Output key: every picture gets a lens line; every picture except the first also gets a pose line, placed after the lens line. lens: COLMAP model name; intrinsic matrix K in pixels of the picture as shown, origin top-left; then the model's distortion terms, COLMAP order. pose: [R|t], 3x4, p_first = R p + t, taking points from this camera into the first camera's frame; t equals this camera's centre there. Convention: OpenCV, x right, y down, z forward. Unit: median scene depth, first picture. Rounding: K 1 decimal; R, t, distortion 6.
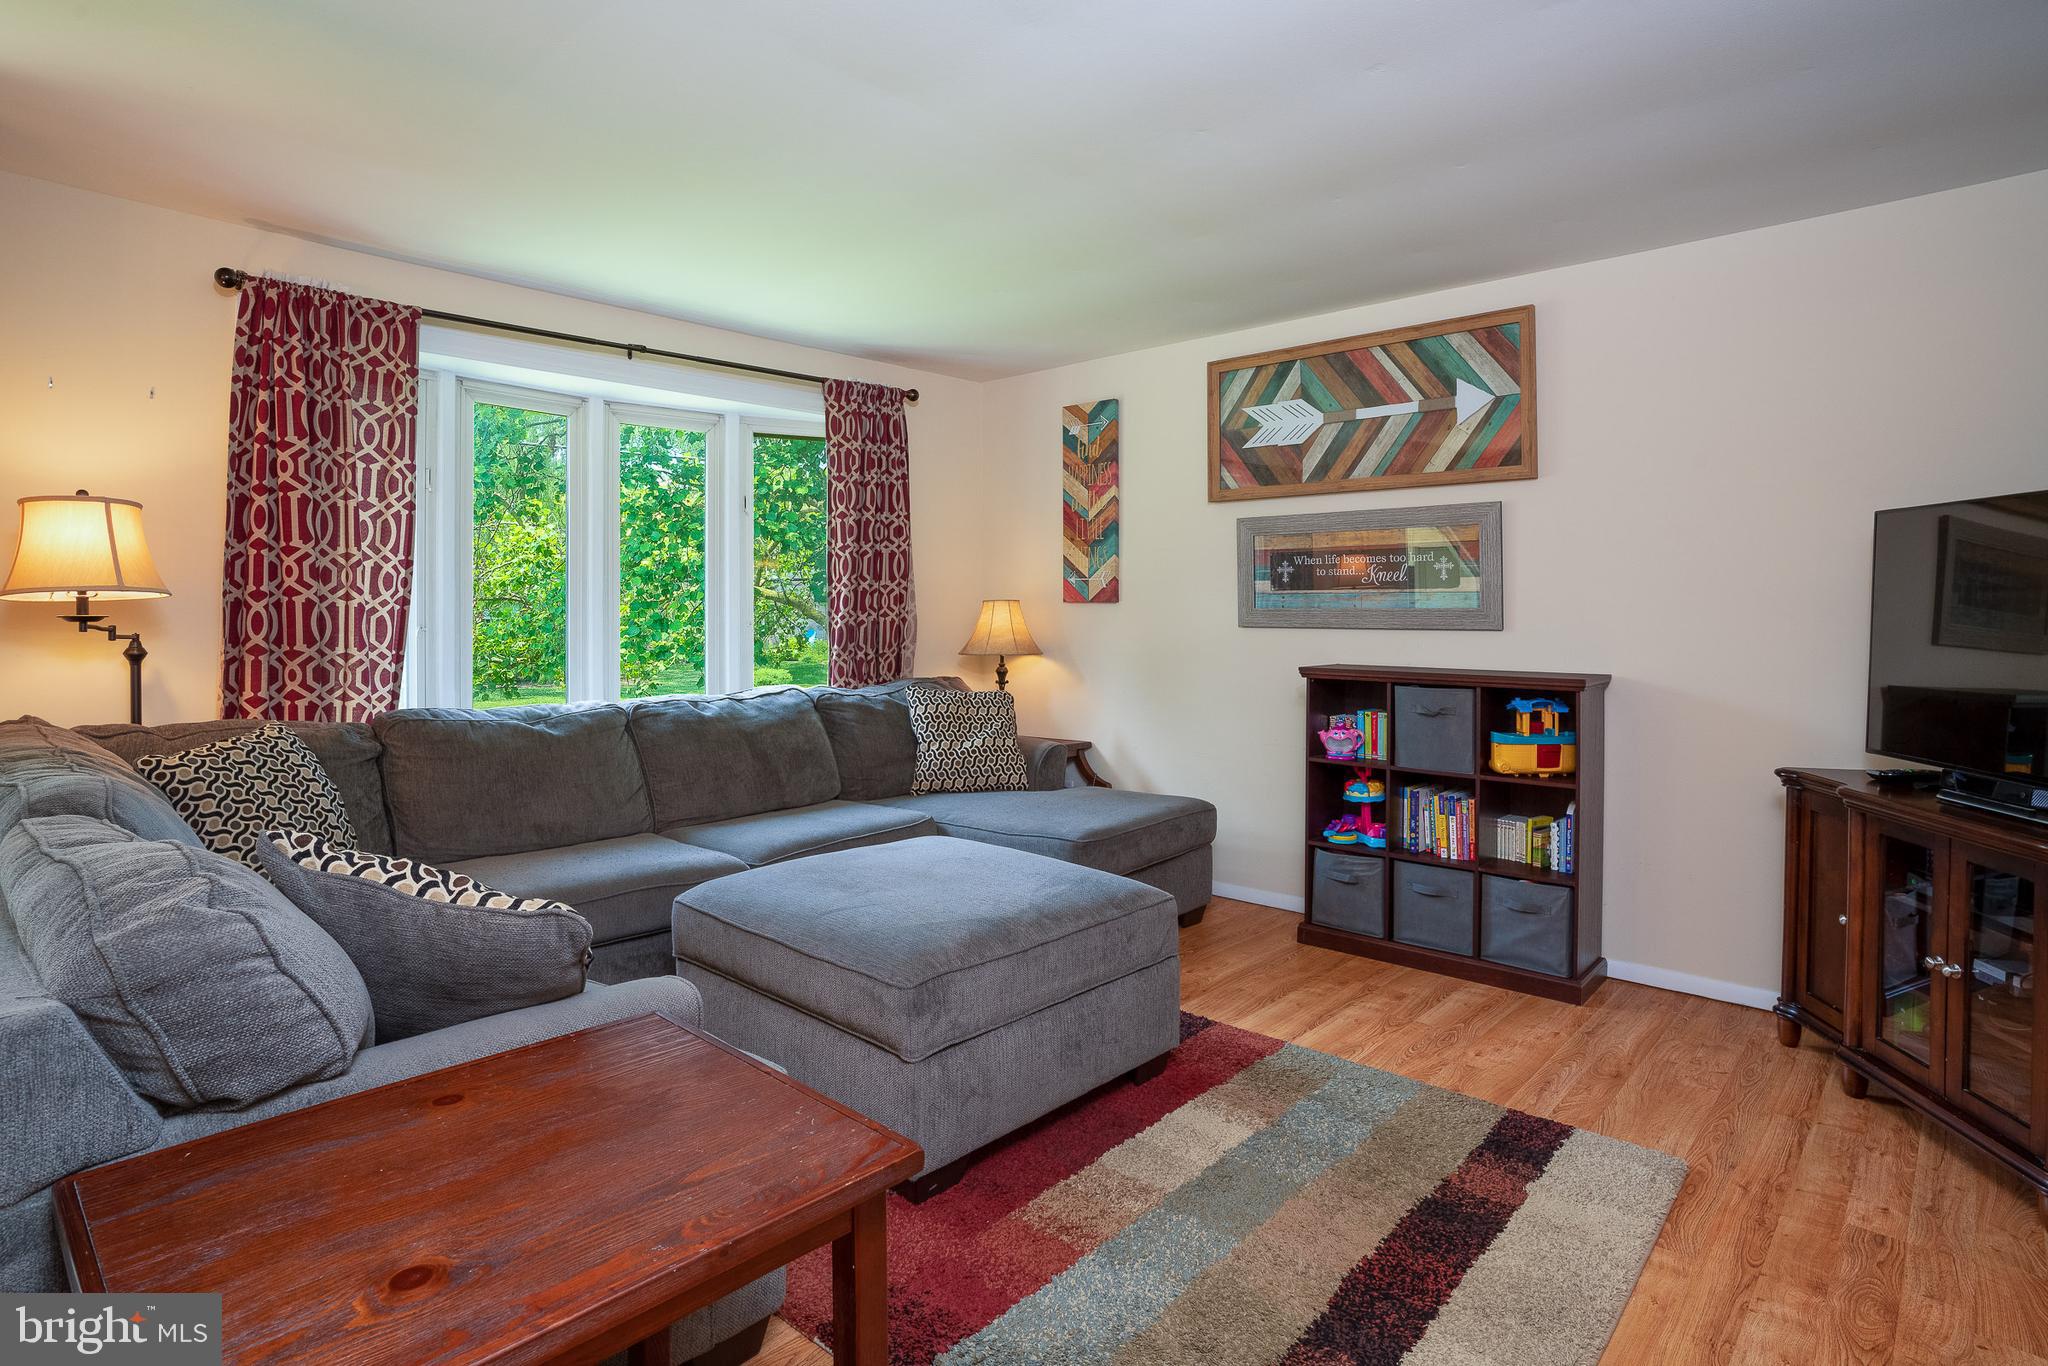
lens RADIAL K [[1045.3, 0, 1047.7], [0, 1045.3, 603.9], [0, 0, 1]] dist [-0.024612, 0.010182]
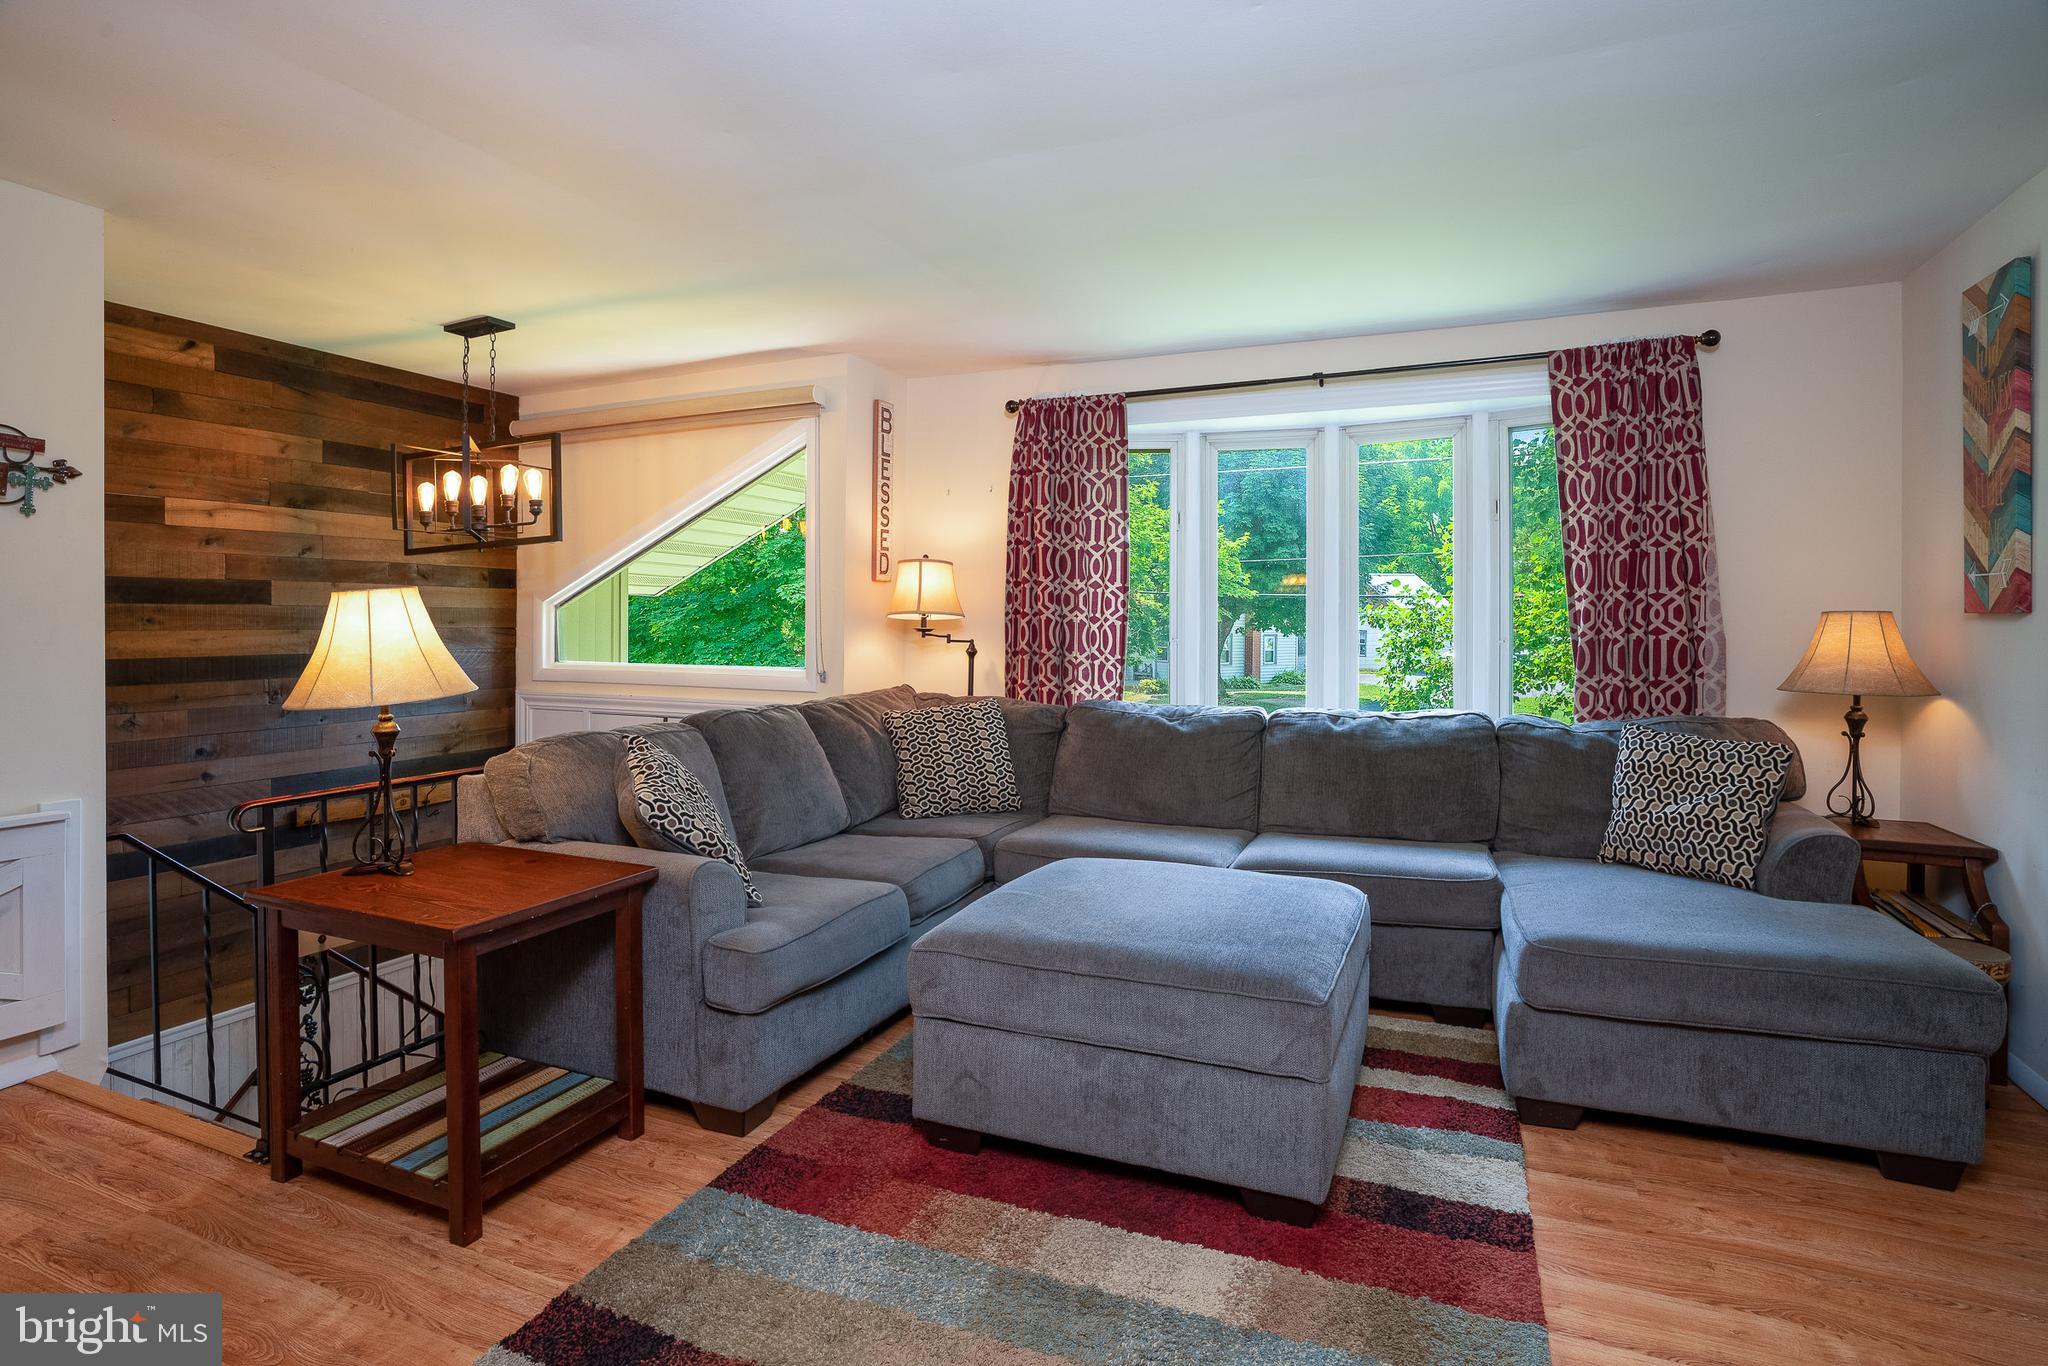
lens RADIAL K [[1045.3, 0, 995.7], [0, 1045.3, 613.3], [0, 0, 1]] dist [-0.024612, 0.010182]
pose [[0.350381, -0.010122, -0.936553, 0.557181], [0.003139, 0.999949, -0.009633, 0.003359], [0.936602, 0.000435, 0.350395, 0.385037]]
